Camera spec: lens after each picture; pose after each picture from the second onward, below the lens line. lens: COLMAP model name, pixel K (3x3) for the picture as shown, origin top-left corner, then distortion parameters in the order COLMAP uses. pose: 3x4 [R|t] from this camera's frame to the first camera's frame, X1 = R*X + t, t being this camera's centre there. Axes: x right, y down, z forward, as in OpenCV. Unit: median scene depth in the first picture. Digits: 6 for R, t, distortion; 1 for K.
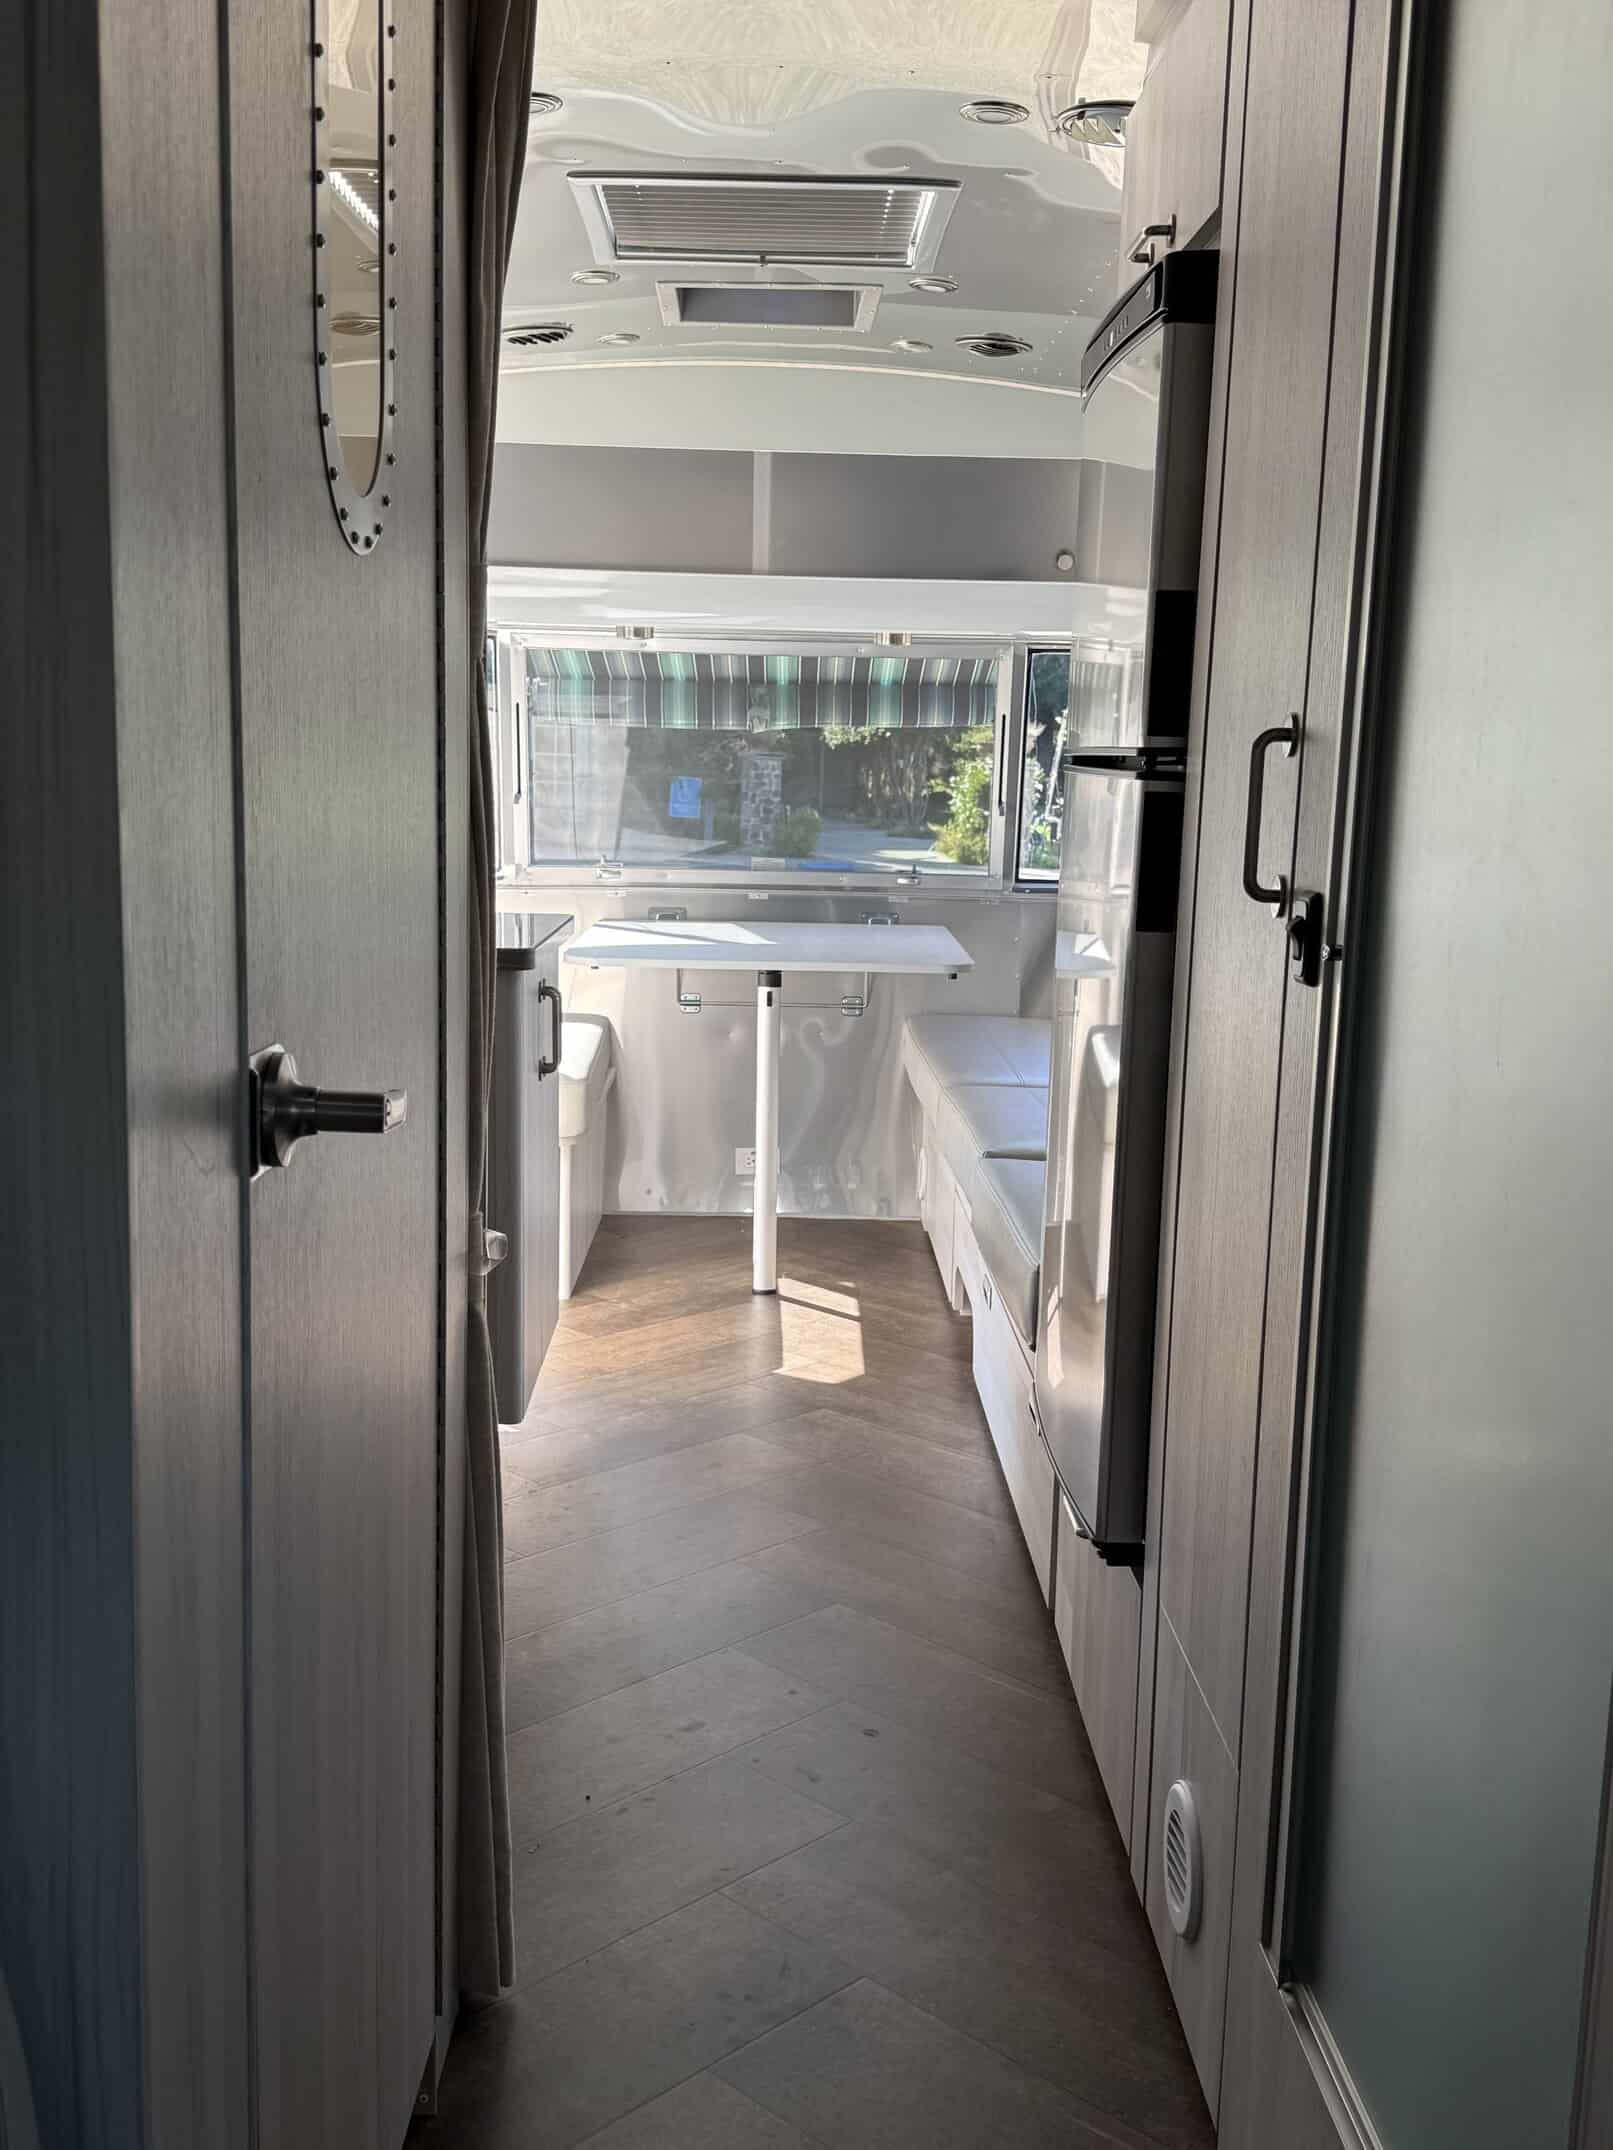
lens RADIAL K [[2150.1, 0, 810.1], [0, 2150.1, 1072.6], [0, 0, 1]] dist [0.019912, 0.000000]
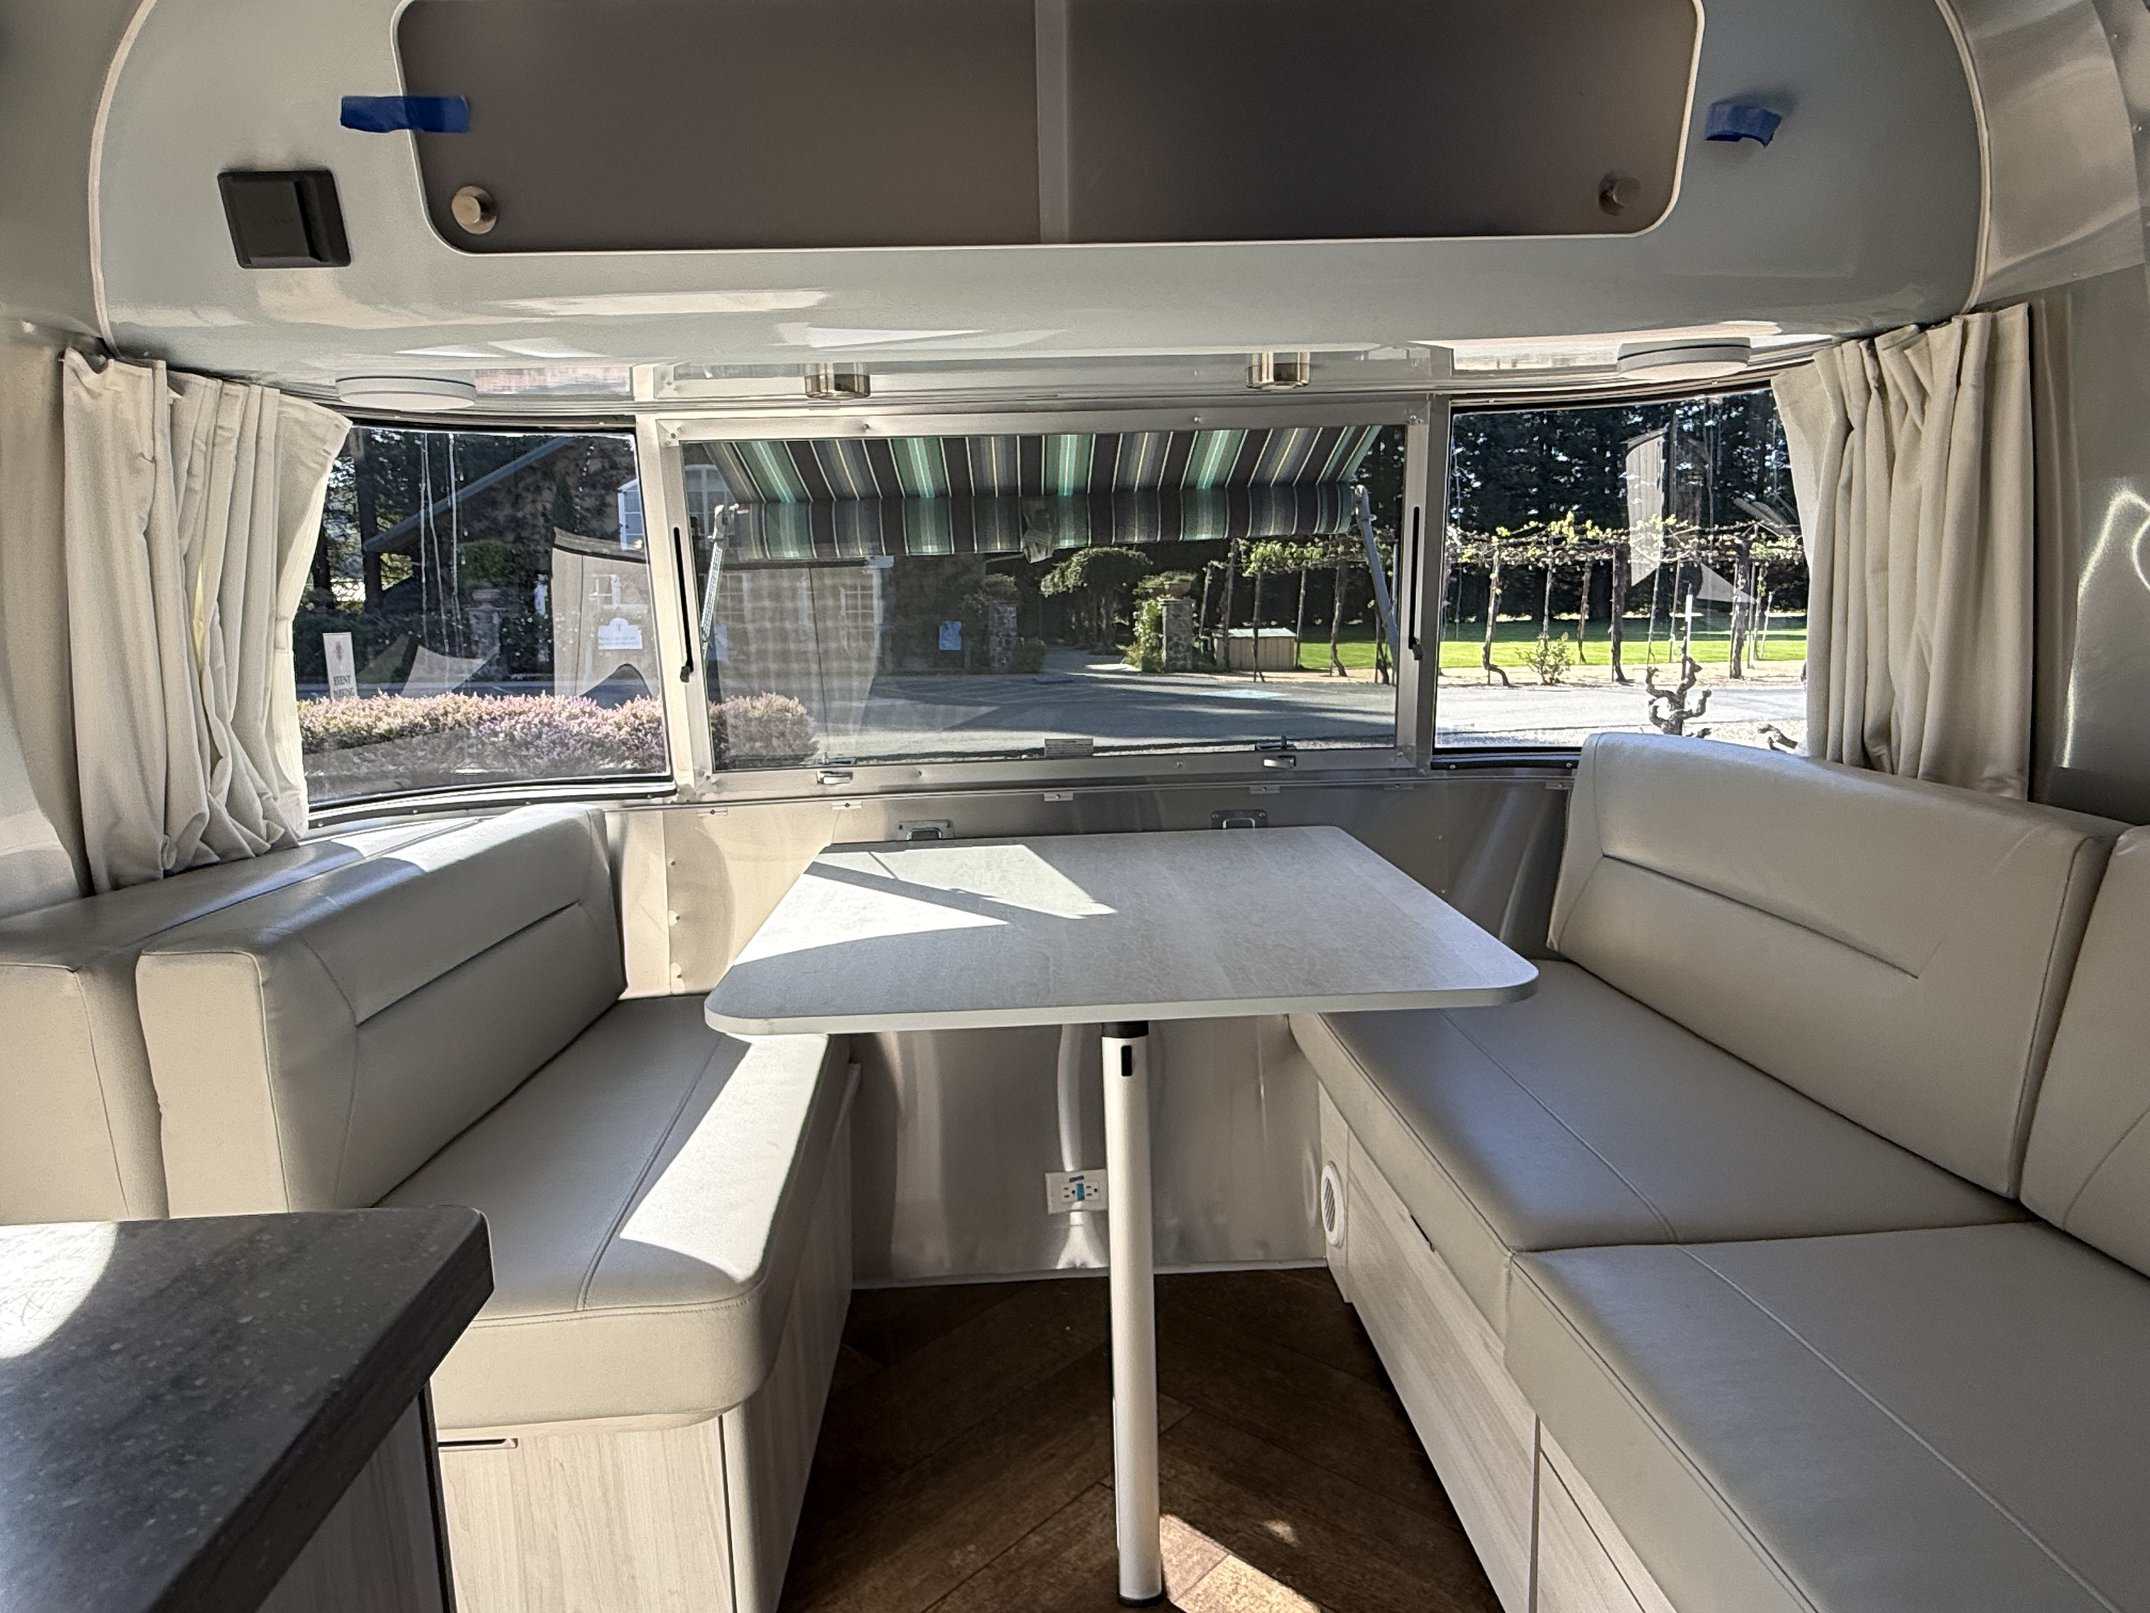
lens RADIAL K [[1359.6, 0, 1074.4], [0, 1359.6, 800.1], [0, 0, 1]] dist [0.007738, -0.003631]
pose [[0.998084, -0.056217, 0.025839, -0.028586], [0.056267, 0.998415, -0.001229, -0.076039], [-0.025728, 0.002680, 0.999665, 0.543464]]
